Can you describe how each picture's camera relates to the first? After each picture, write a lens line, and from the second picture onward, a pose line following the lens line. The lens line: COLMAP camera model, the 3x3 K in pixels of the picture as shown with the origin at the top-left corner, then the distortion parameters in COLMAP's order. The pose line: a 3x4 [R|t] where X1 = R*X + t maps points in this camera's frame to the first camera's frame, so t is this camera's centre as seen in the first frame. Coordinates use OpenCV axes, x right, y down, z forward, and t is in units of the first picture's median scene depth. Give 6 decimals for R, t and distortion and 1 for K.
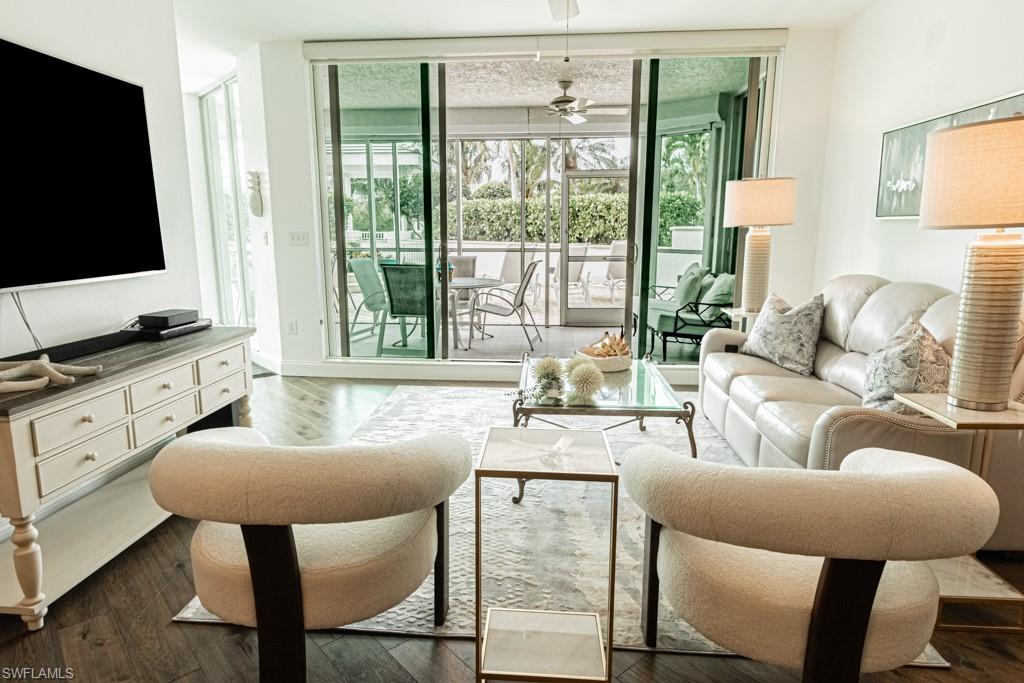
lens RADIAL K [[604.8, 0, 512.0], [0, 604.8, 341.5], [0, 0, 1]] dist [0.003128, 0.000344]
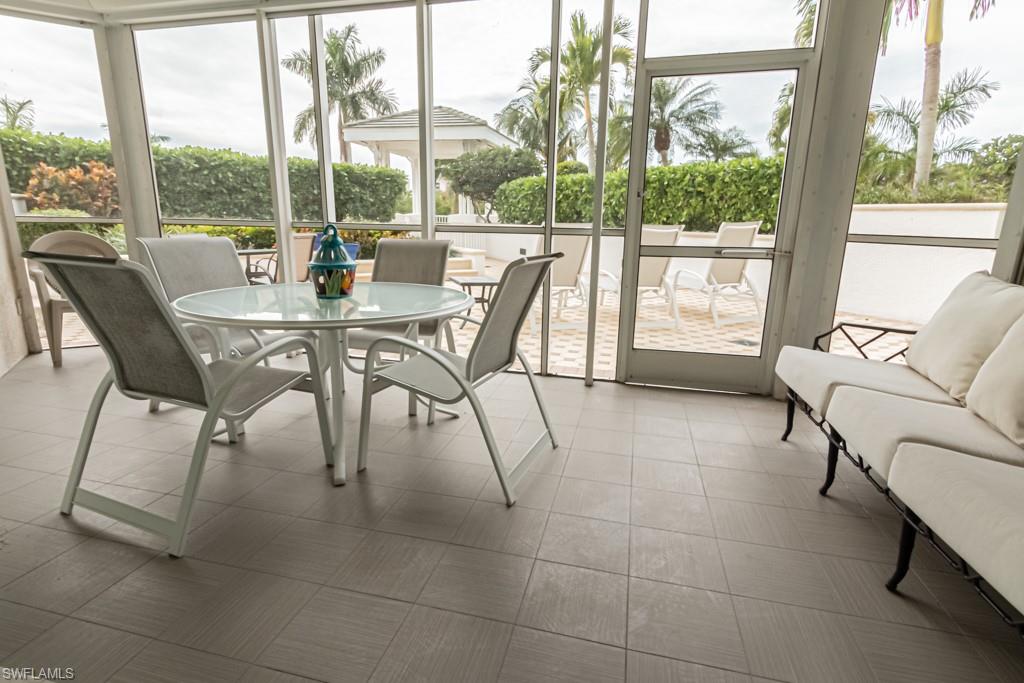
lens RADIAL K [[508.1, 0, 512.0], [0, 508.1, 341.5], [0, 0, 1]] dist [-0.000889, -0.000057]
pose [[0.983435, 0.058650, -0.171508, 0.041380], [-0.050093, 0.997294, 0.053808, -0.050006], [0.174200, -0.044325, 0.983712, 0.355239]]
